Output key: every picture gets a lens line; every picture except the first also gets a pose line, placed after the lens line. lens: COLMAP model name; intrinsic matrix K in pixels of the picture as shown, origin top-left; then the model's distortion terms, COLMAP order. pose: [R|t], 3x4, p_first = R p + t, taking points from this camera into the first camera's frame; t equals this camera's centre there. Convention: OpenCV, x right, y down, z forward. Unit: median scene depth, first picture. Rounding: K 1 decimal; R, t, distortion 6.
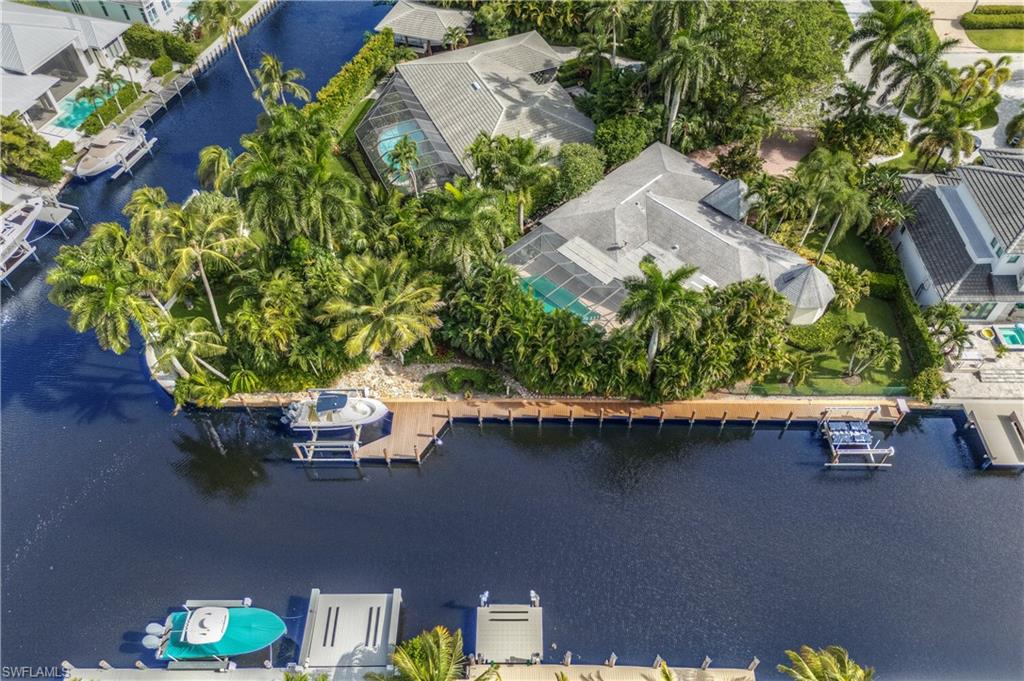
lens RADIAL K [[767.9, 0, 512.3], [0, 767.9, 340.8], [0, 0, 1]] dist [0.052498, -0.030713]
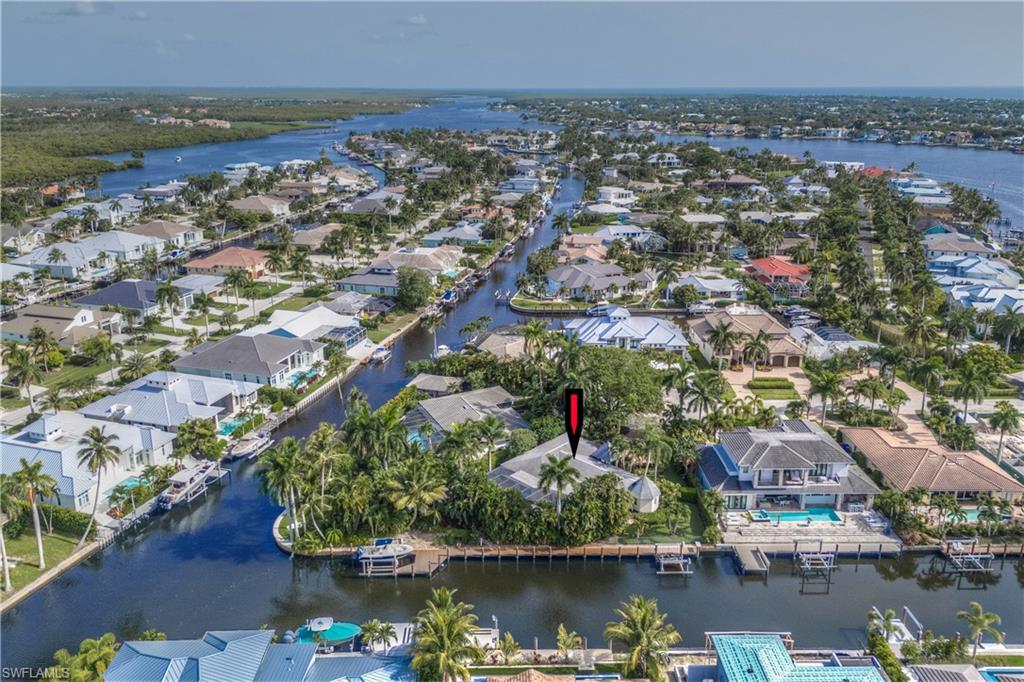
lens RADIAL K [[767.9, 0, 512.2], [0, 767.9, 340.8], [0, 0, 1]] dist [0.052498, -0.030713]
pose [[0.999650, 0.000695, 0.026436, 0.017049], [0.013030, 0.856942, -0.515248, 0.564051], [-0.023012, 0.515412, 0.856634, -0.739595]]
